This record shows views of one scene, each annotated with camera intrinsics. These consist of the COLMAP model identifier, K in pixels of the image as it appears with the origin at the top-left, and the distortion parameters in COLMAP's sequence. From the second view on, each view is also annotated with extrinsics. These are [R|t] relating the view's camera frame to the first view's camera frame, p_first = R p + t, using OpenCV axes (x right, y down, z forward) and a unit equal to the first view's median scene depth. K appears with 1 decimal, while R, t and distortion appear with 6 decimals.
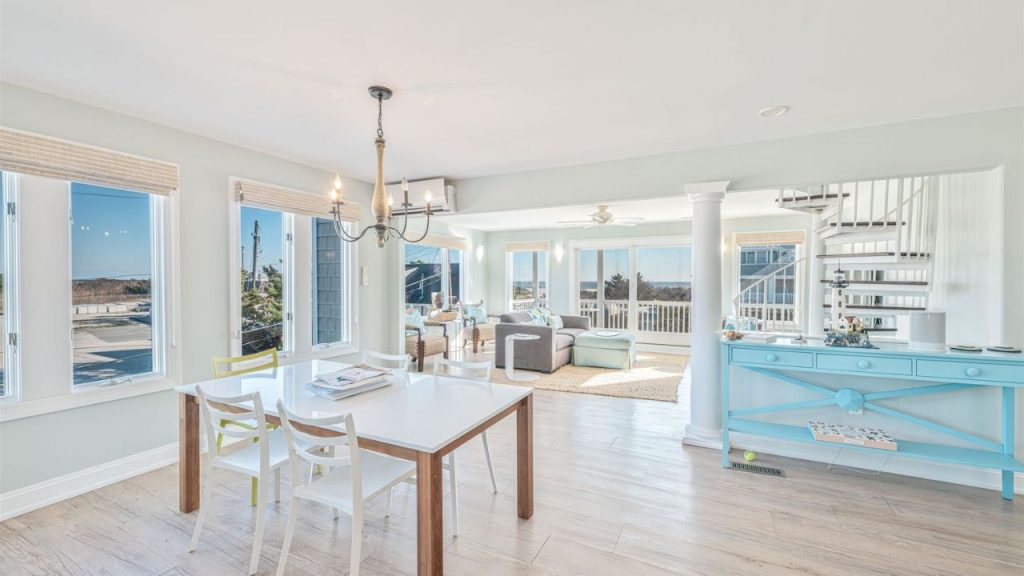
lens RADIAL K [[422.4, 0, 513.3], [0, 422.4, 287.8], [0, 0, 1]] dist [-0.001450, -0.000069]
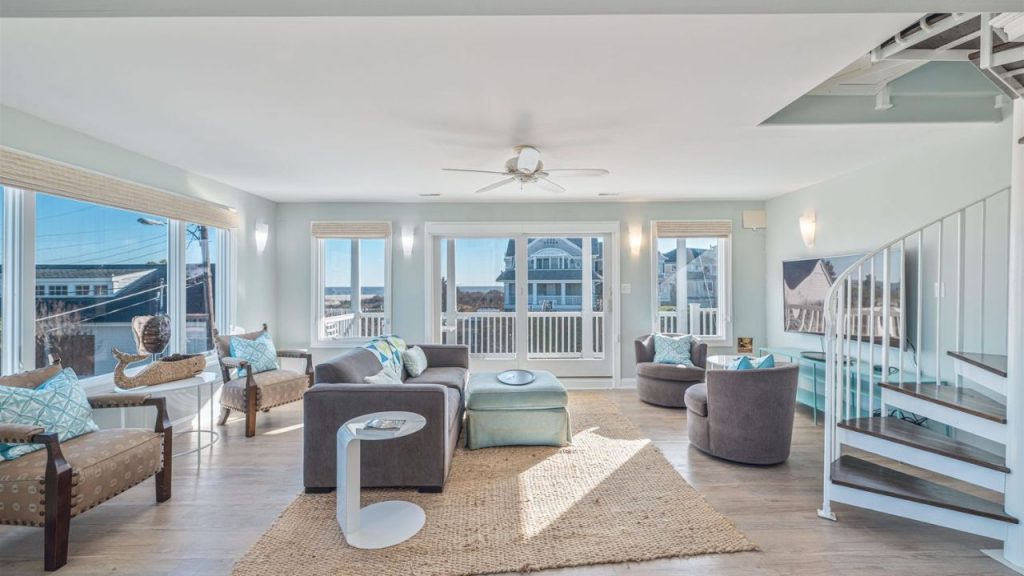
lens RADIAL K [[422.4, 0, 508.0], [0, 422.4, 282.0], [0, 0, 1]] dist [-0.001450, -0.000069]
pose [[0.898138, -0.003620, 0.439698, -0.036416], [0.014734, 0.999652, -0.021865, -0.008743], [-0.439466, 0.026116, 0.897879, 0.421122]]
